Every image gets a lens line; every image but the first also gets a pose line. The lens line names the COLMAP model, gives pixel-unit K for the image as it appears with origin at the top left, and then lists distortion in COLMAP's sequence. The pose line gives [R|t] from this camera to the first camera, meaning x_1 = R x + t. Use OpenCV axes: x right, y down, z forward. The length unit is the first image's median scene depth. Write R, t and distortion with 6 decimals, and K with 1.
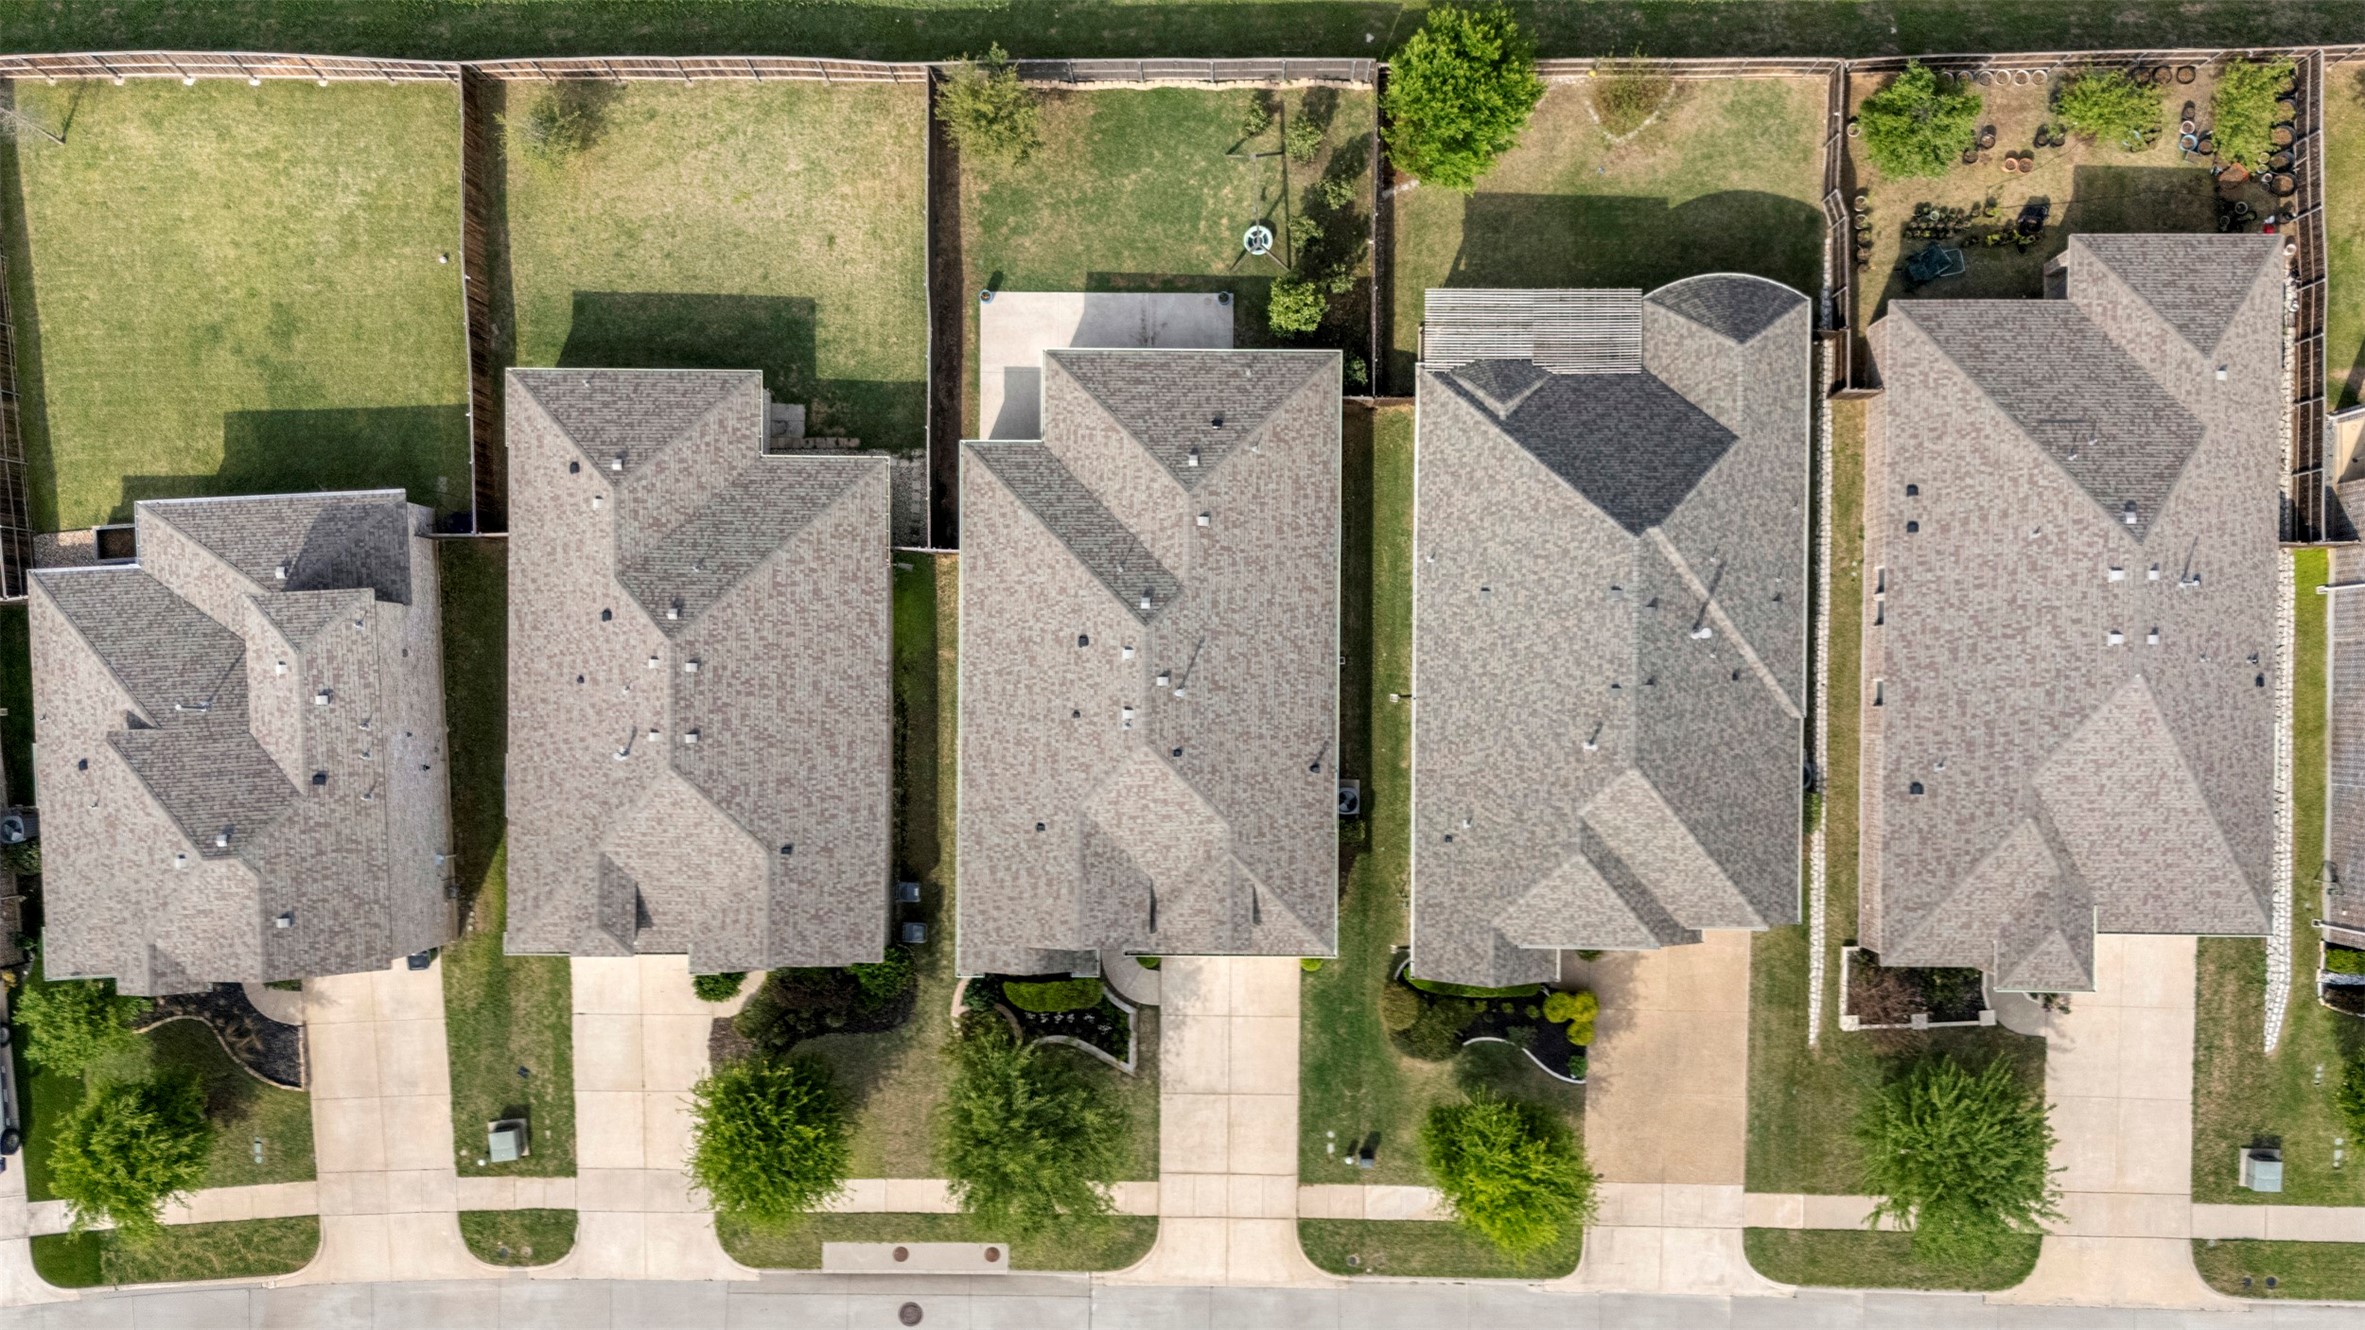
lens RADIAL K [[1904.4, 0, 1236.6], [0, 1904.4, 719.1], [0, 0, 1]] dist [0.044715, -0.000315]
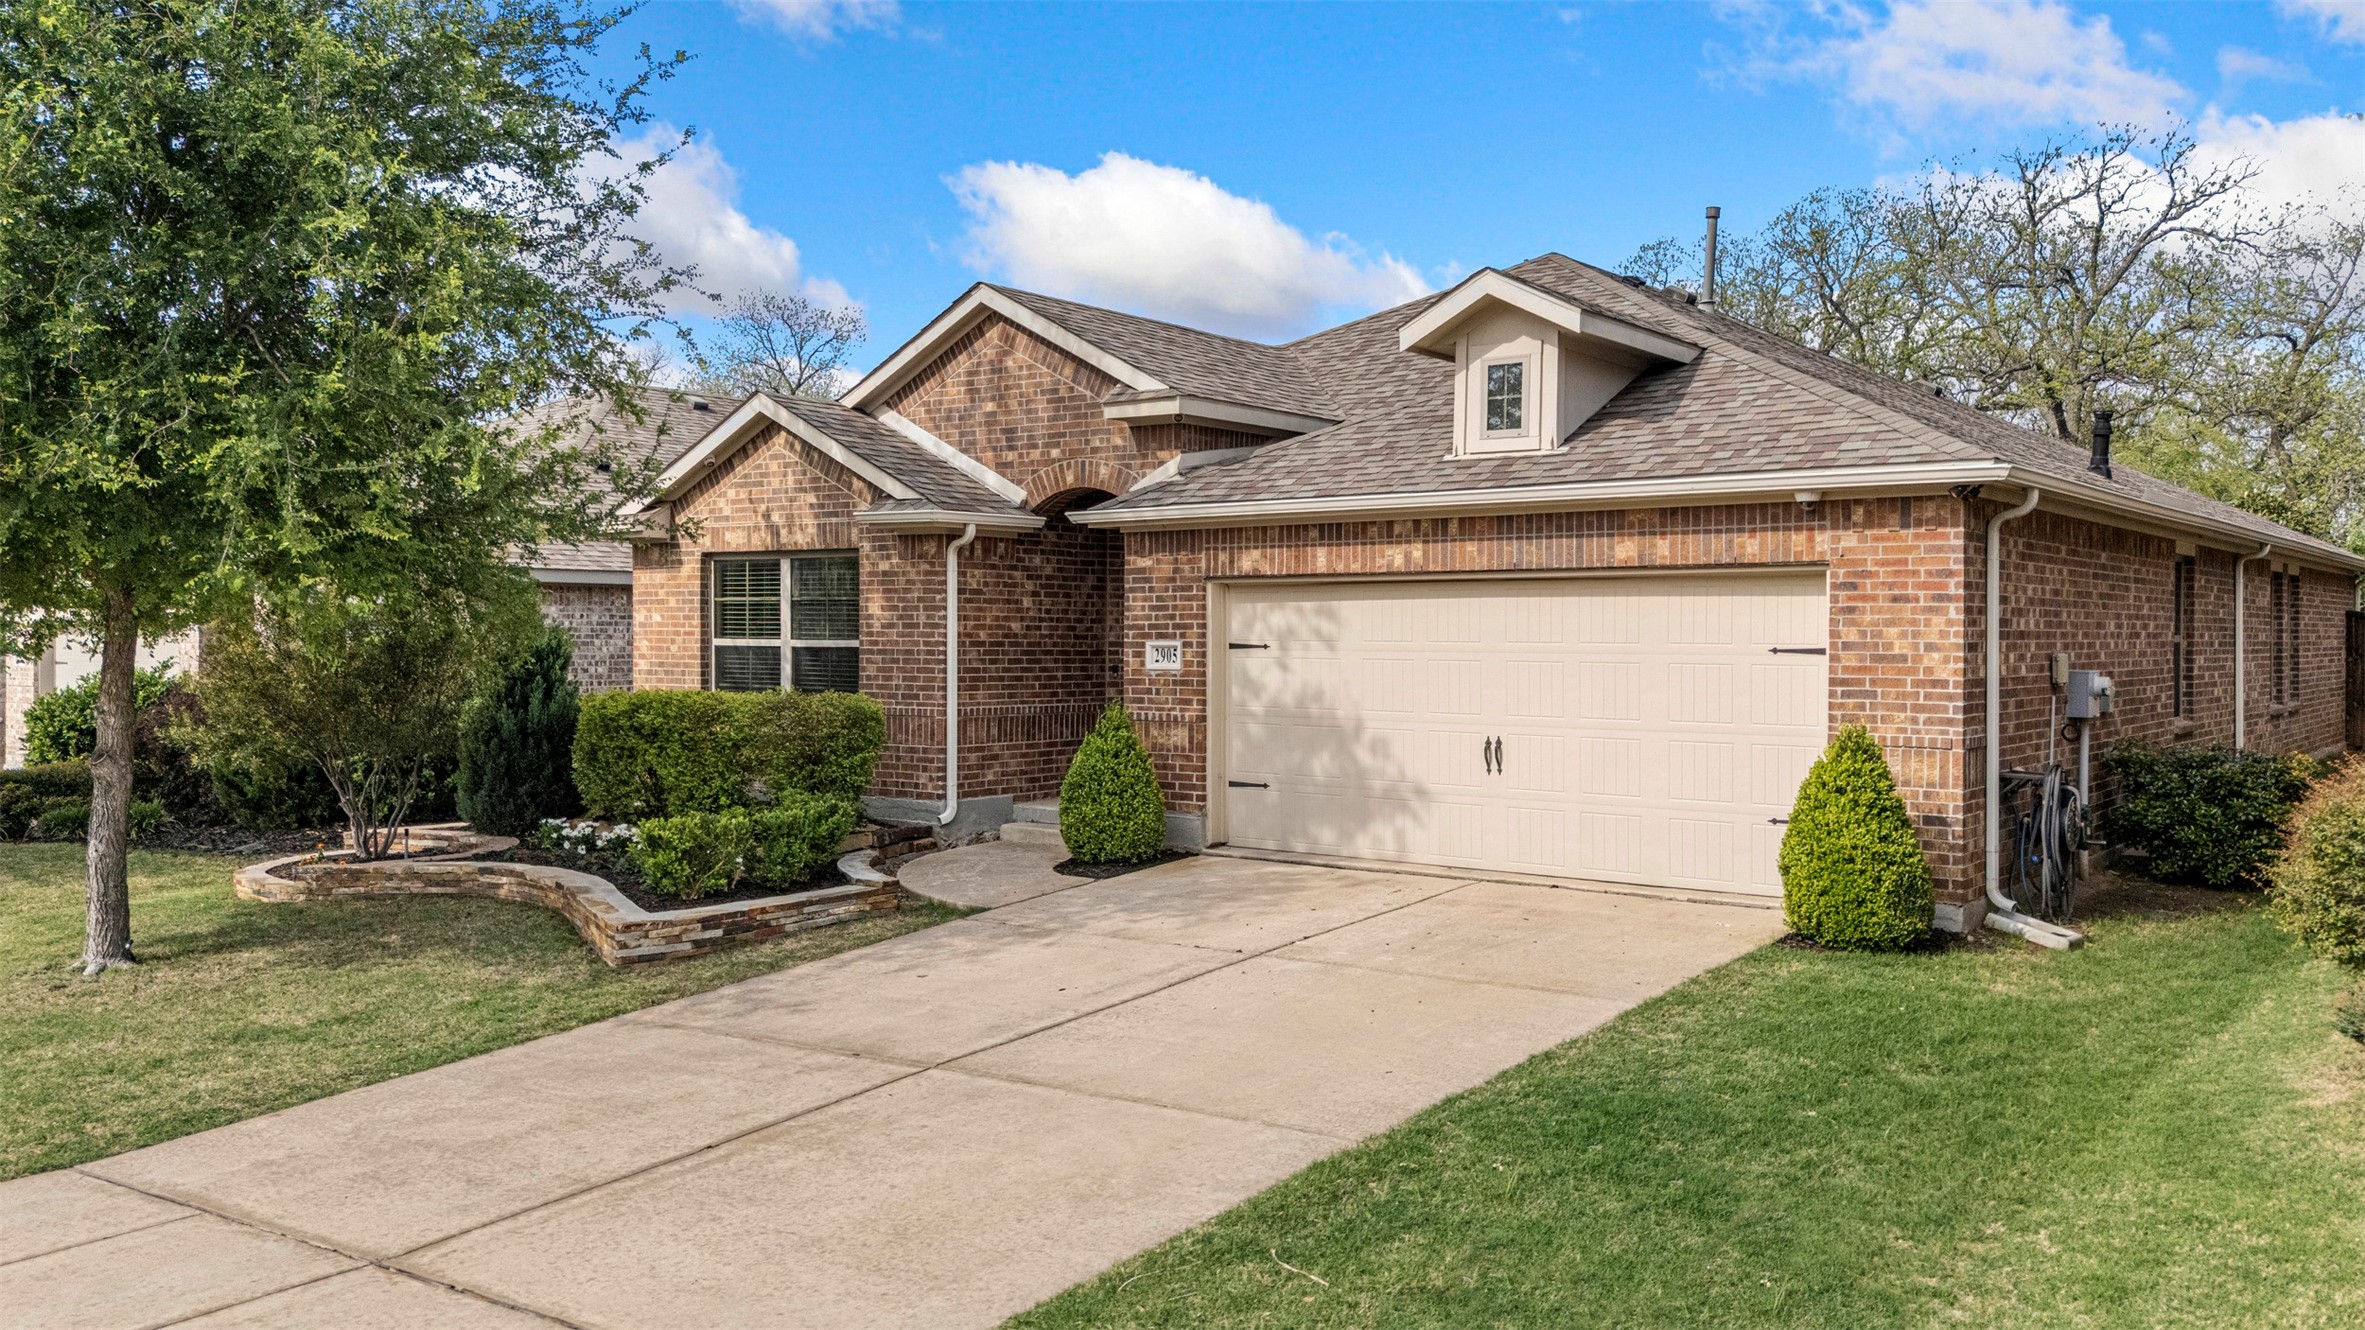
lens RADIAL K [[1845.6, 0, 1182.5], [0, 1845.6, 665.0], [0, 0, 1]] dist [0.001070, -0.000464]
pose [[0.807728, 0.011876, -0.589436, 0.086521], [-0.589405, -0.006334, -0.807813, 0.290858], [-0.013327, 0.999909, 0.001884, 0.972171]]
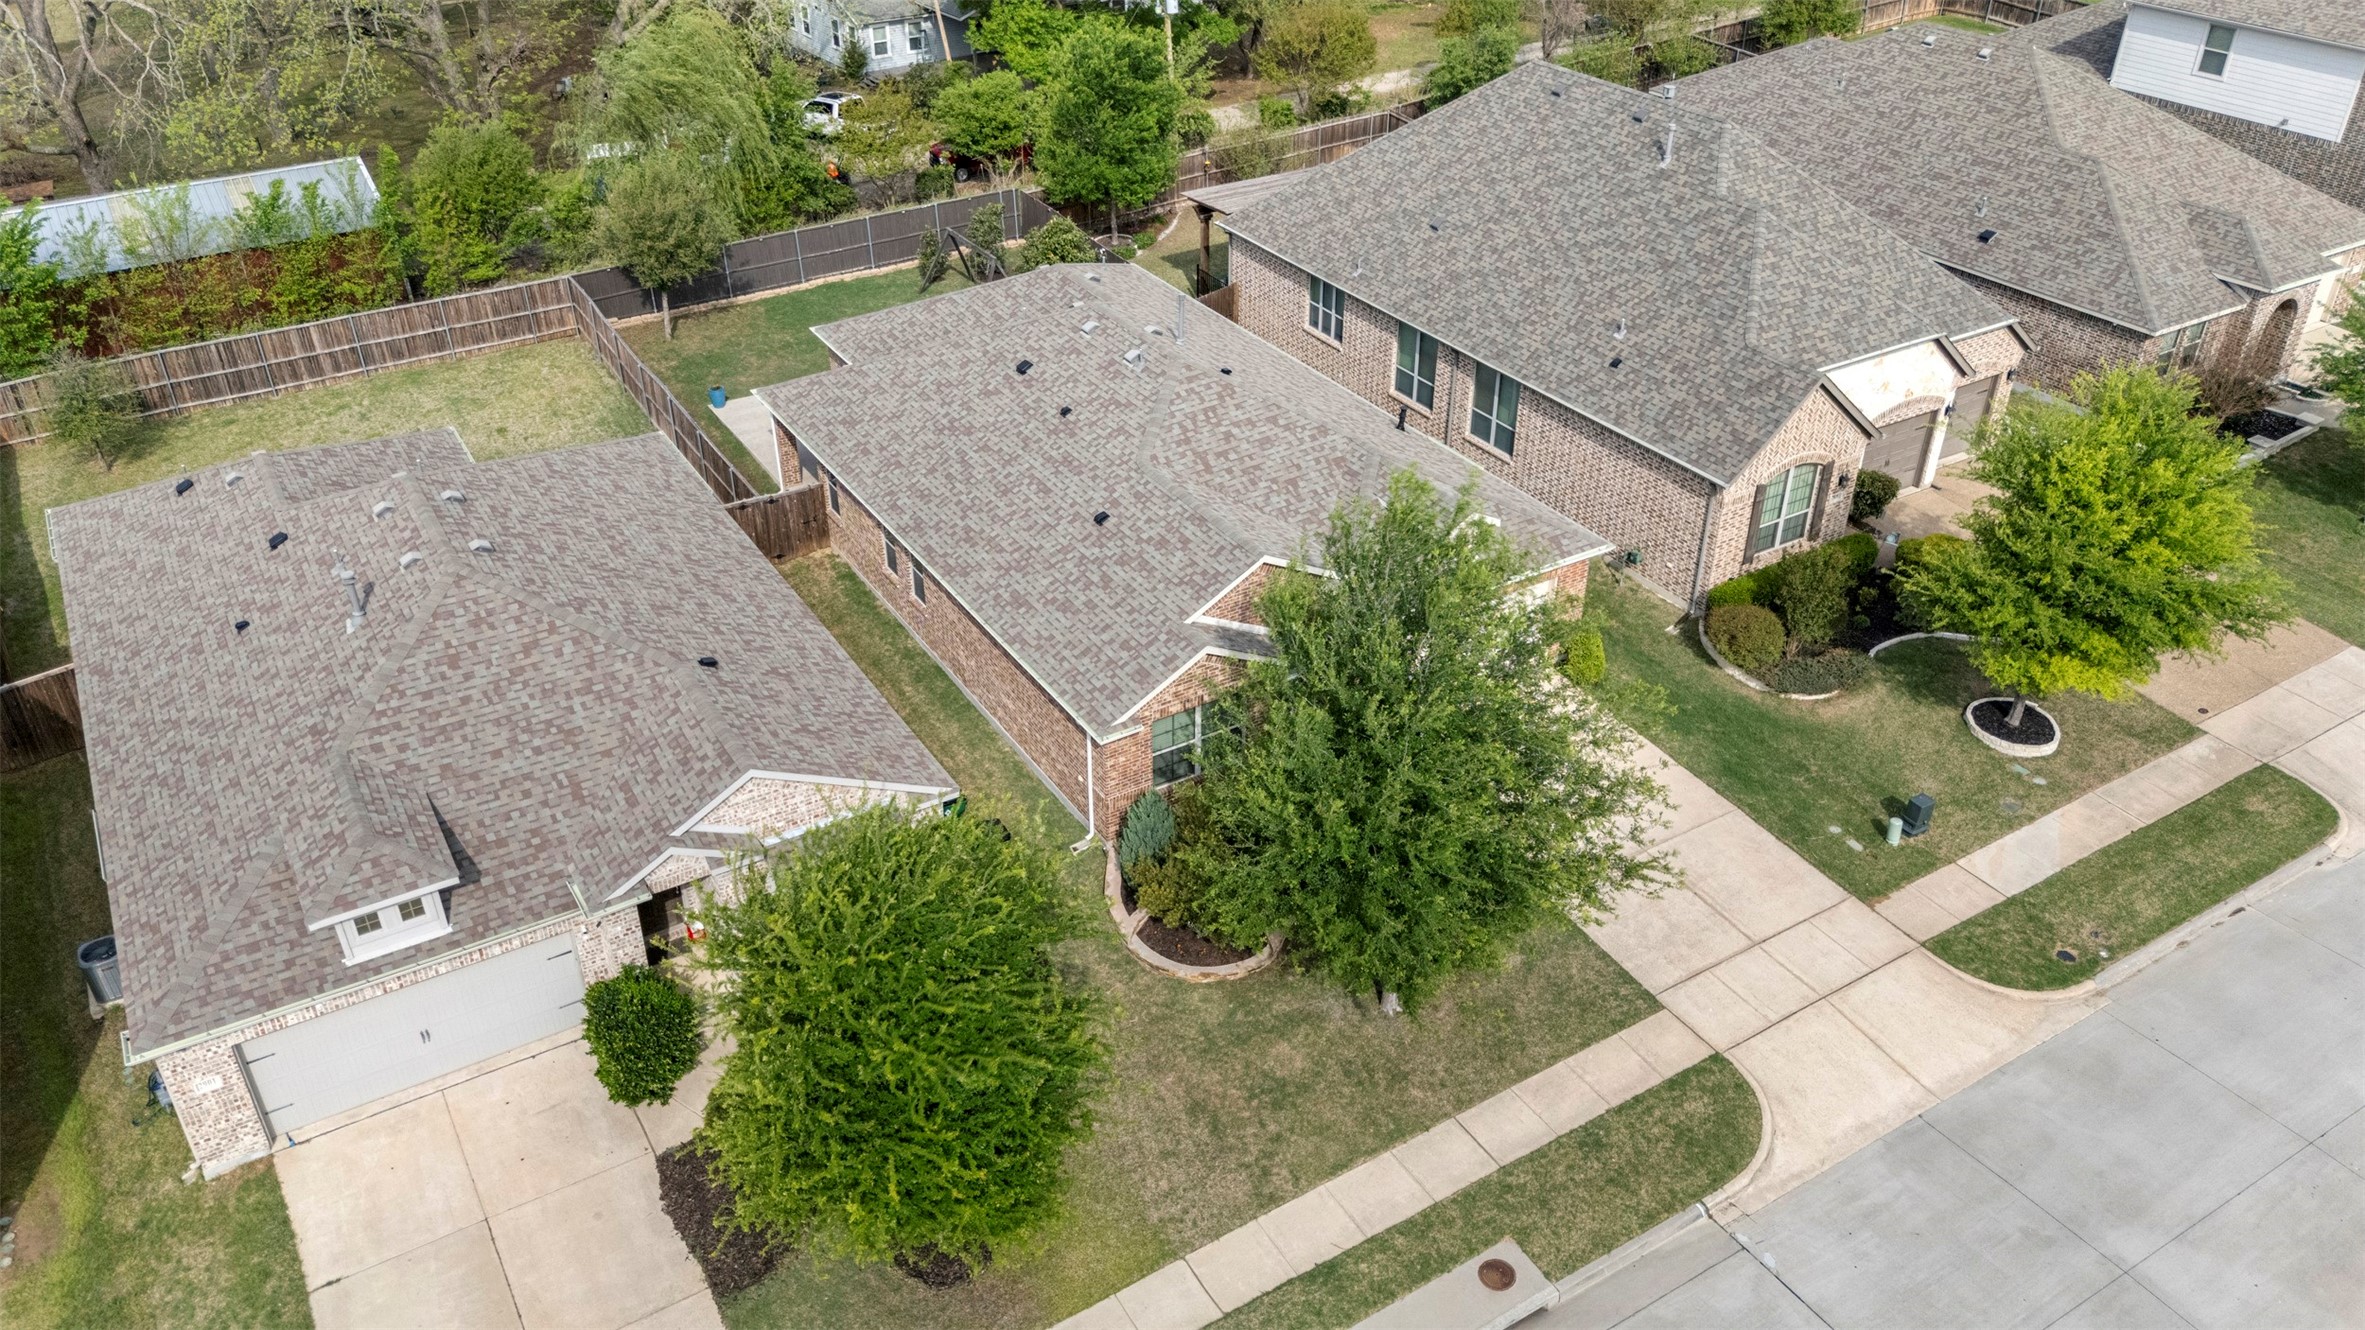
lens RADIAL K [[1750.3, 0, 1192.1], [0, 1750.3, 672.7], [0, 0, 1]] dist [0.038153, -0.002996]
pose [[0.850446, -0.282881, 0.443532, -0.317874], [0.526061, 0.455020, -0.718482, 0.462612], [0.001429, 0.844355, 0.535782, 0.692446]]
